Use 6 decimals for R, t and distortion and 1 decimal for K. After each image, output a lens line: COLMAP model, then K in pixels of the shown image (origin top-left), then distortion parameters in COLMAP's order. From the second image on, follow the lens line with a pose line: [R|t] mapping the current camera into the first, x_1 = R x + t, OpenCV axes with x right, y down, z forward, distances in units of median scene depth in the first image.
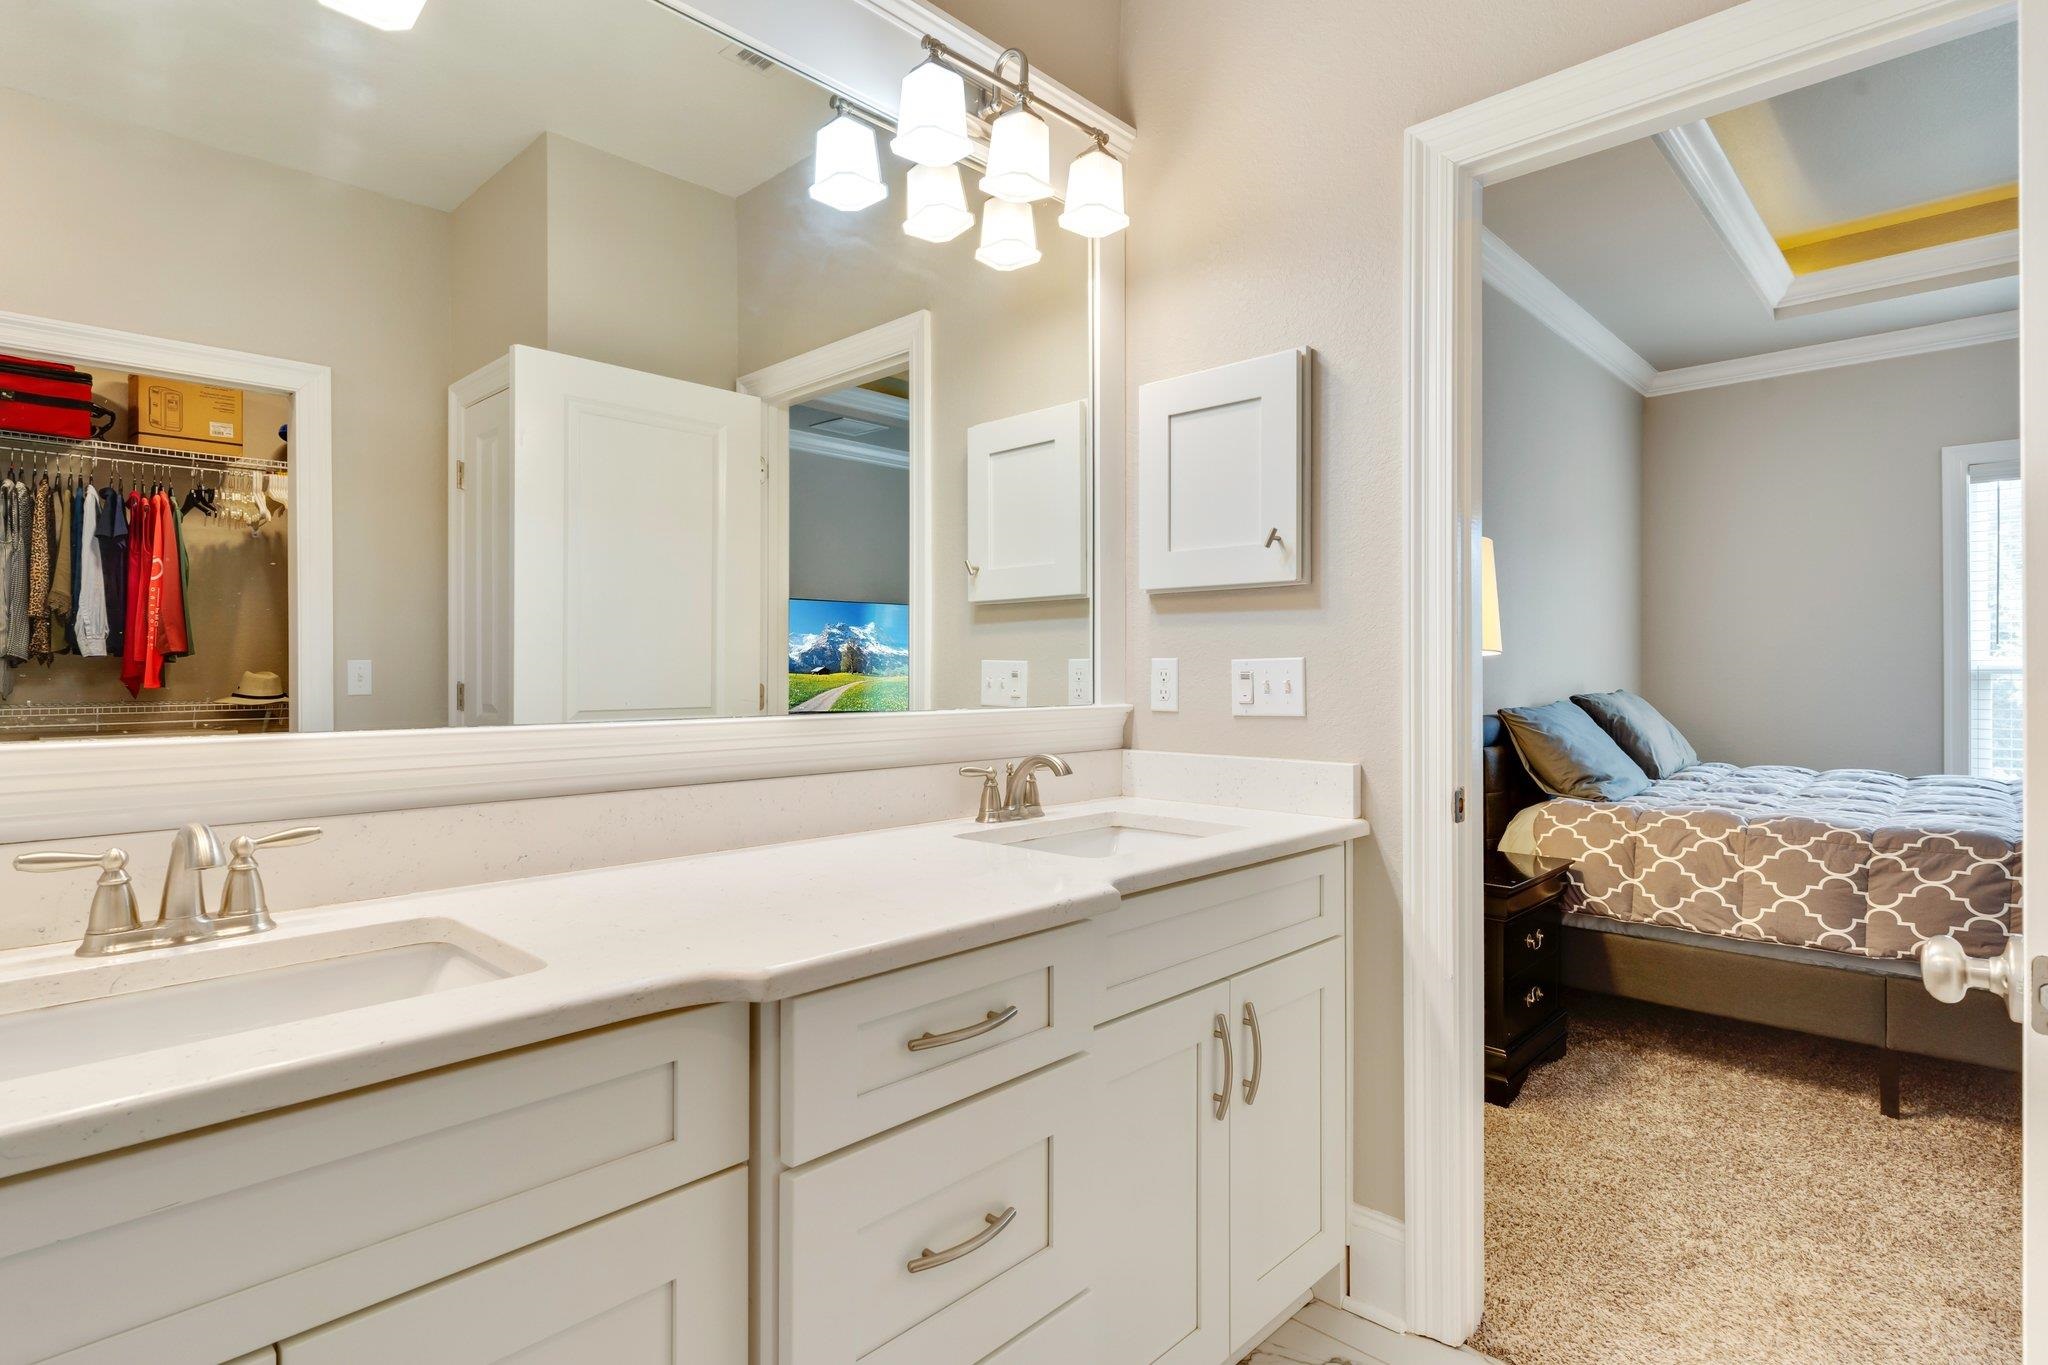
lens RADIAL K [[1044.3, 0, 1017.0], [0, 1044.3, 669.0], [0, 0, 1]] dist [0.002500, 0.000429]
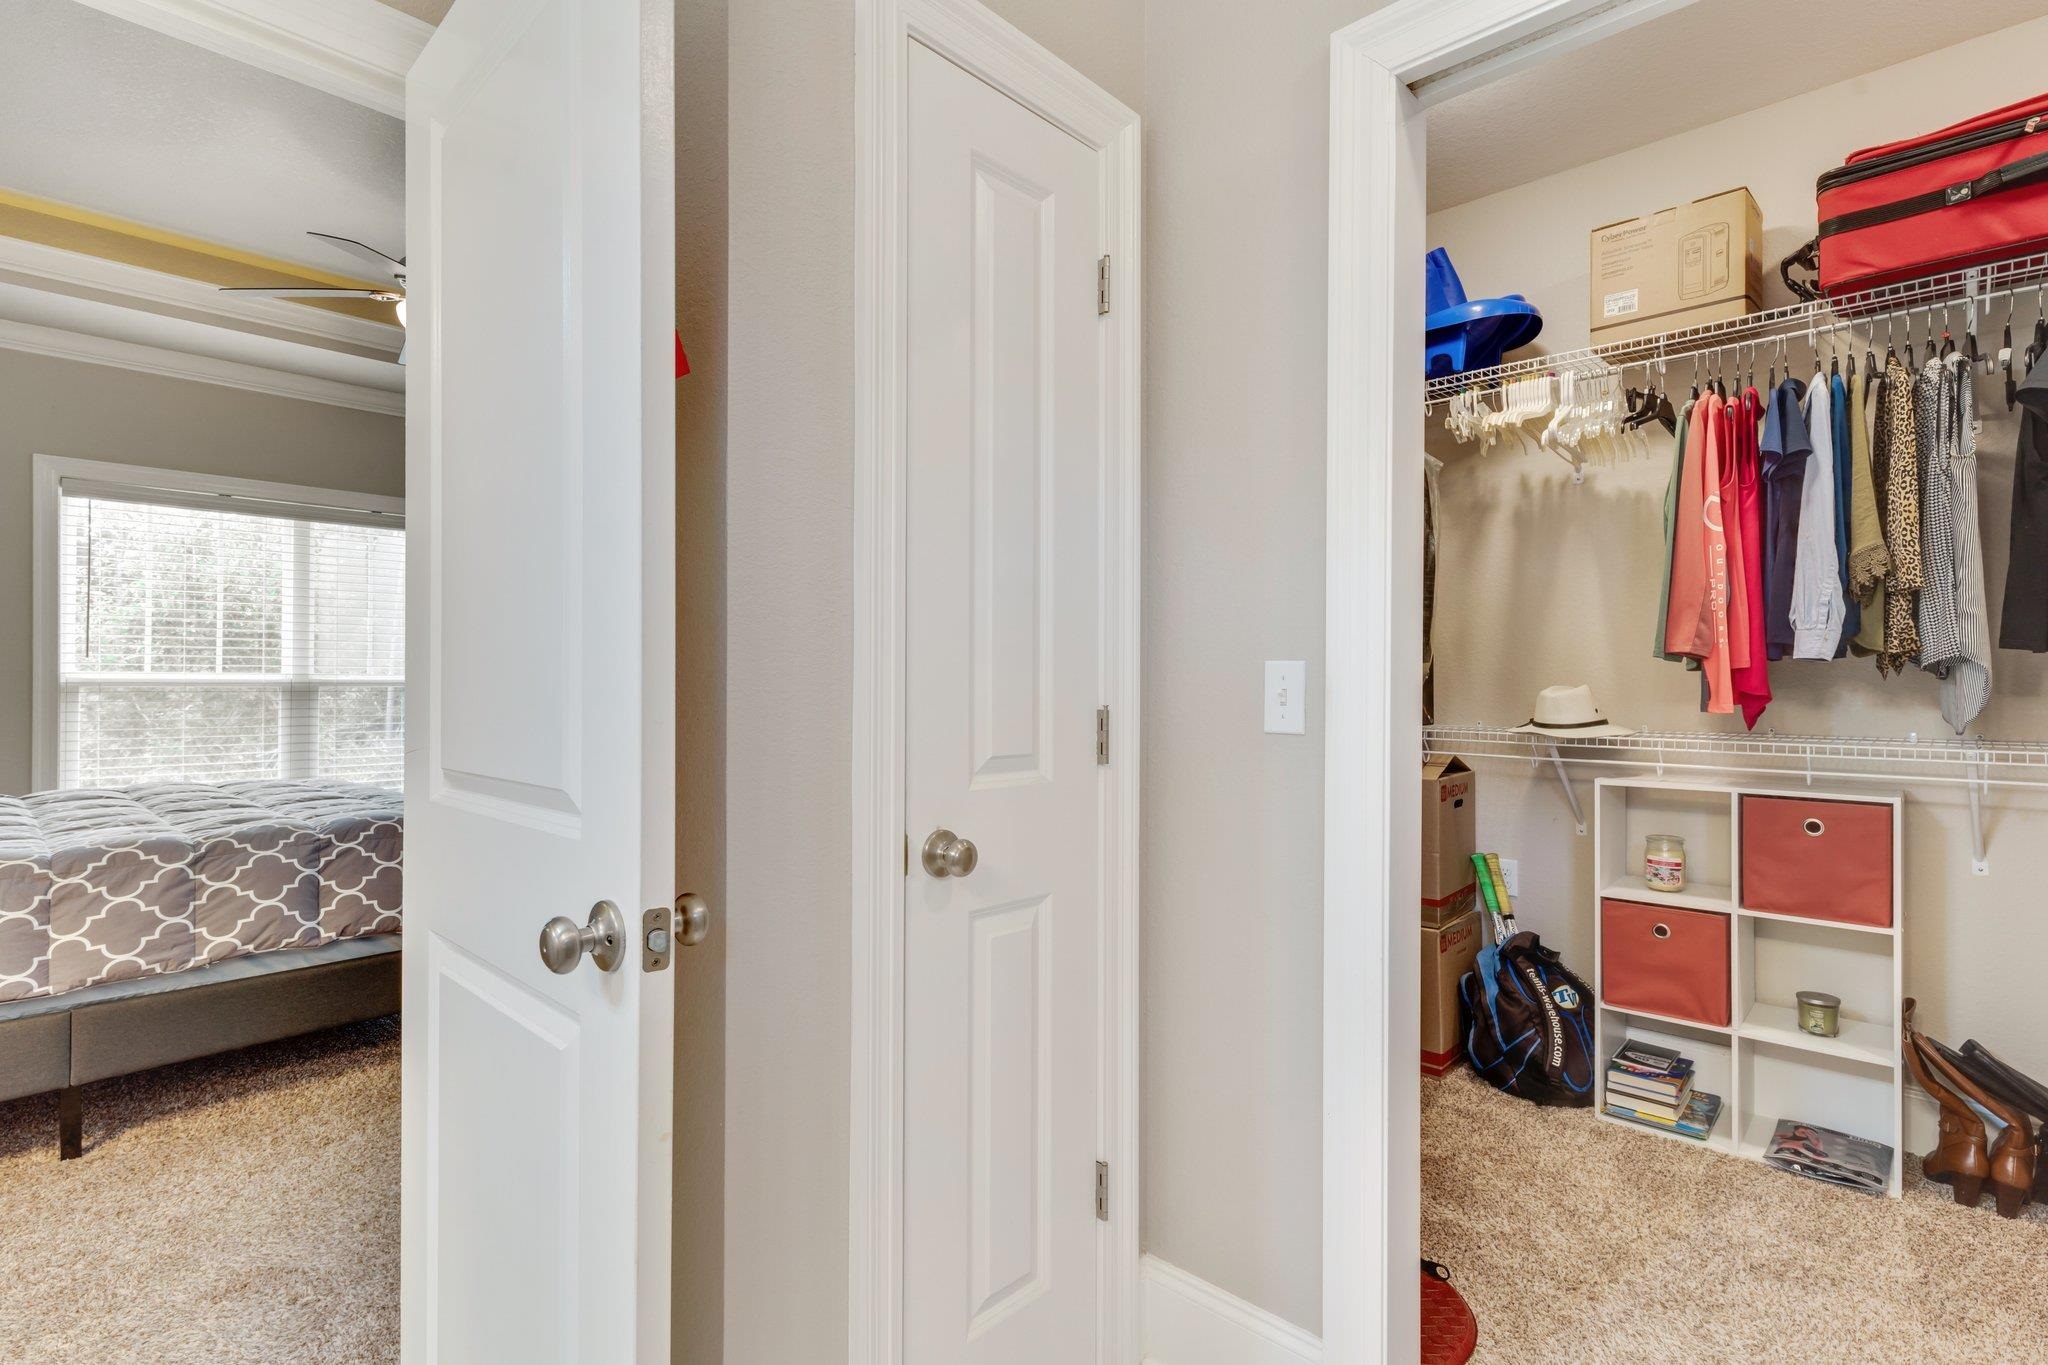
lens RADIAL K [[984.3, 0, 1018.4], [0, 984.3, 674.6], [0, 0, 1]] dist [0.000577, 0.000292]
pose [[-0.004228, 0.008827, 0.999952, -0.057033], [-0.001583, 0.999960, -0.008834, 0.000350], [-0.999990, -0.001620, -0.004214, 0.155121]]
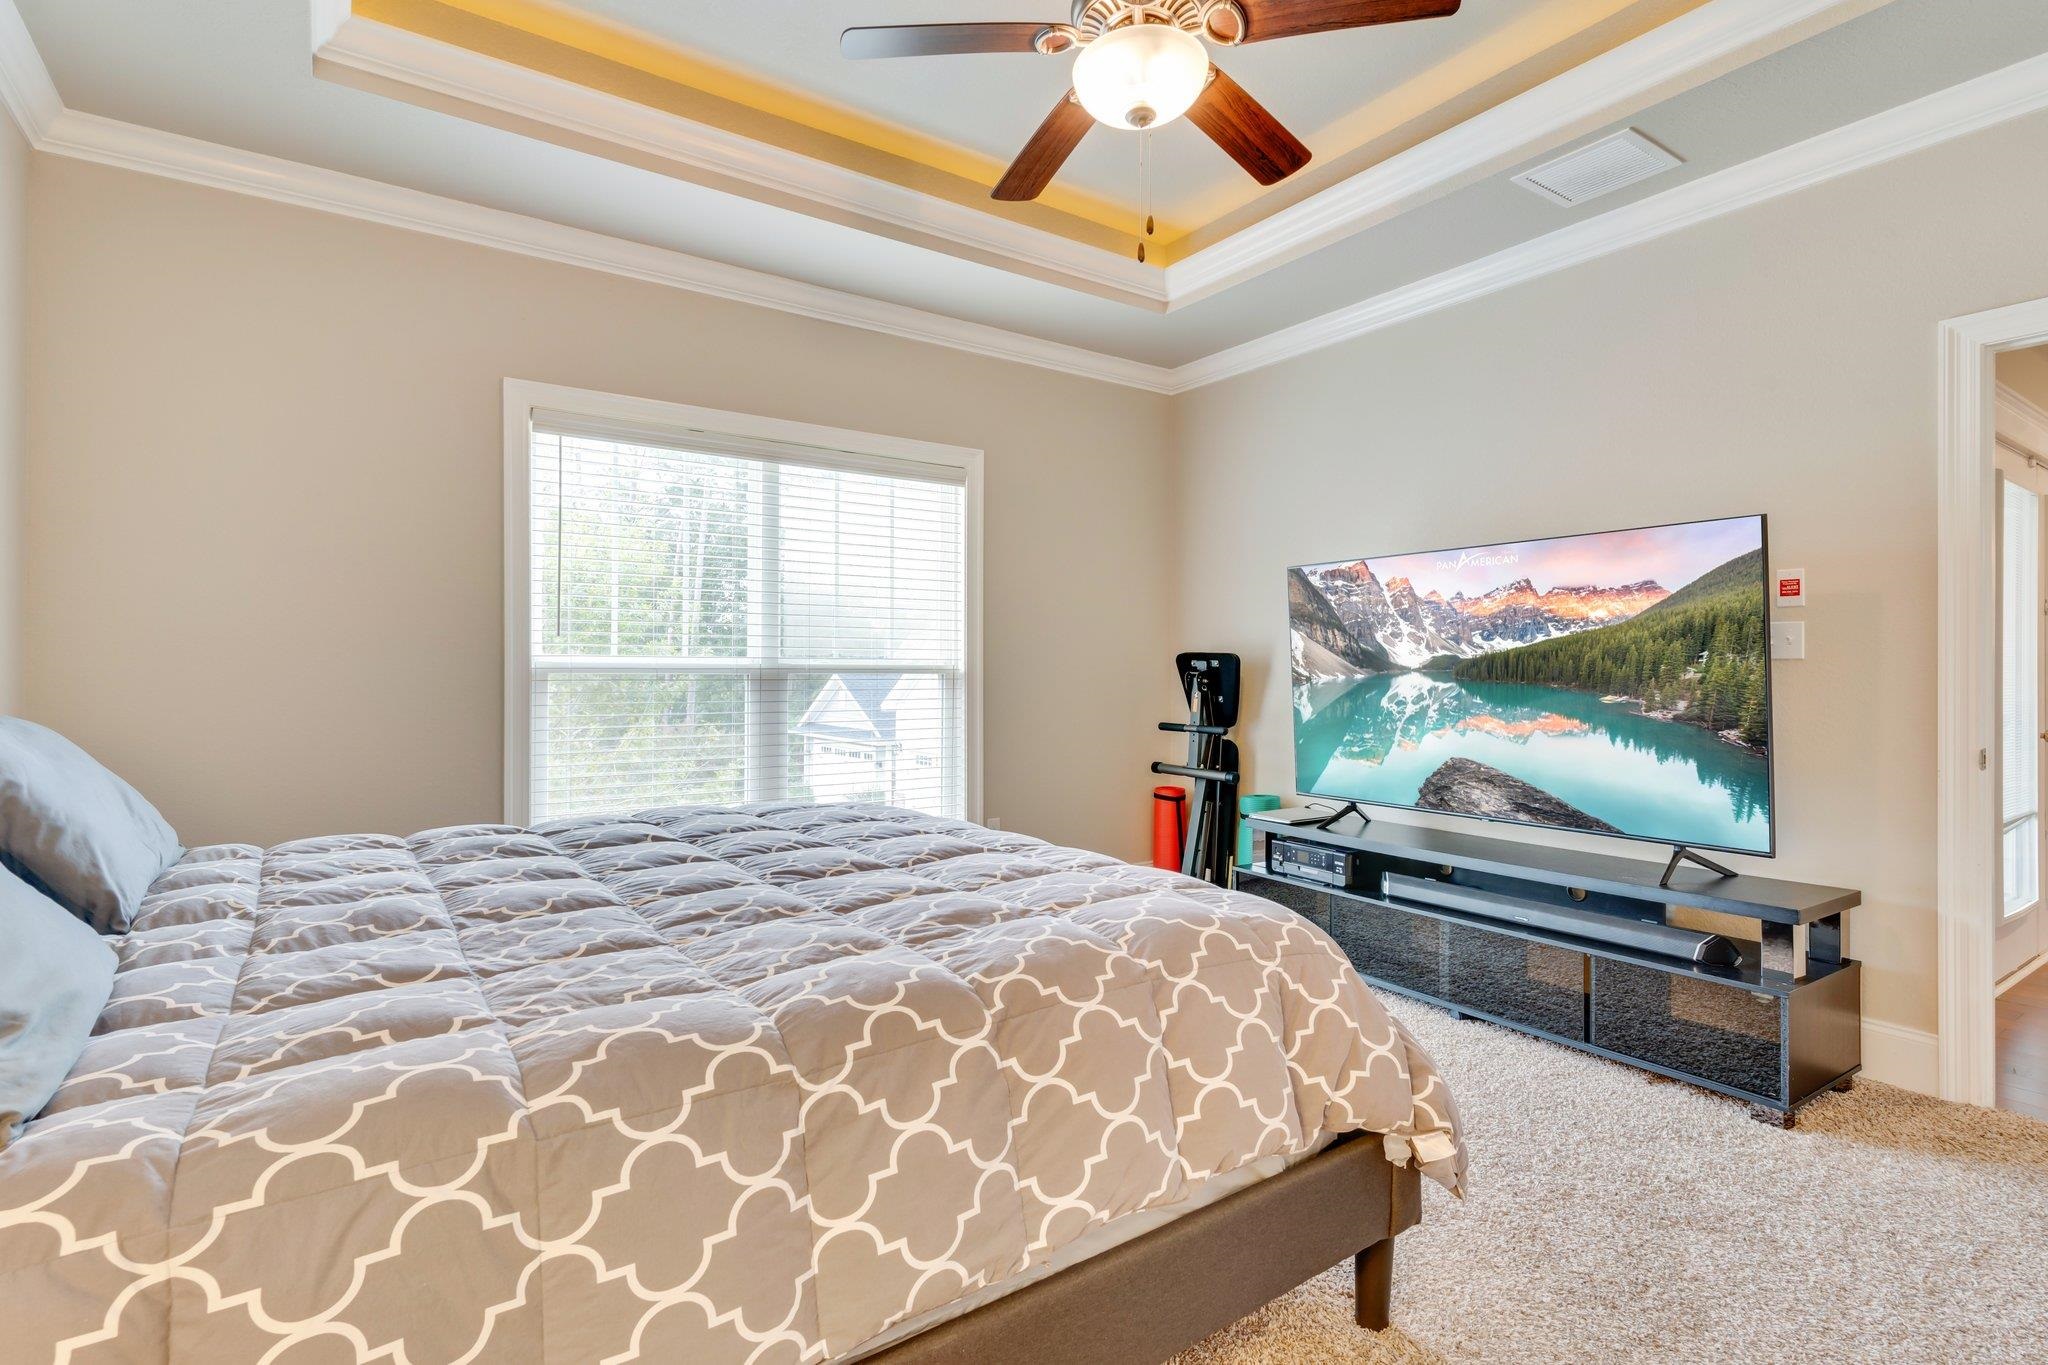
lens RADIAL K [[992.0, 0, 1020.5], [0, 992.0, 664.2], [0, 0, 1]] dist [-0.002193, -0.000225]
pose [[0.206405, 0.004941, 0.978454, 0.444030], [0.001079, 0.999985, -0.005277, 0.003883], [-0.978466, 0.002145, 0.206397, 0.839892]]
